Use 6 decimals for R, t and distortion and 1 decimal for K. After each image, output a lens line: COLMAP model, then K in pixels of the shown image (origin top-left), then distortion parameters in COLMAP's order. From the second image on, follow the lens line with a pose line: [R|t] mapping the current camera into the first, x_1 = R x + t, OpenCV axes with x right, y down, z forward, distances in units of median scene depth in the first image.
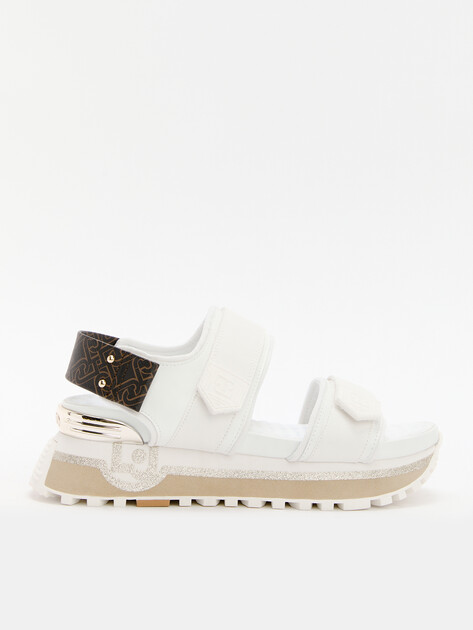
lens RADIAL K [[1109.9, 0, 236.5], [0, 1109.9, 315.0], [0, 0, 1]] dist [0.007580, -0.001499]
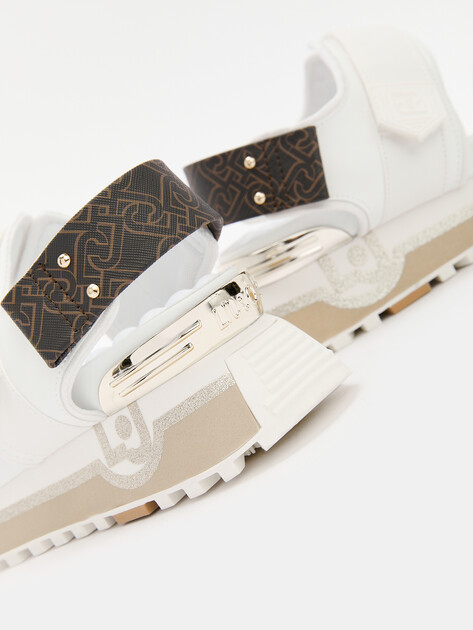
lens RADIAL K [[1235.4, 0, 236.5], [0, 1235.4, 315.0], [0, 0, 1]] dist [0.011206, 0.009922]
pose [[0.829387, -0.545604, -0.120137, -0.078454], [0.557061, 0.823974, 0.103681, 0.033088], [0.042421, -0.152915, 0.987328, 0.208576]]
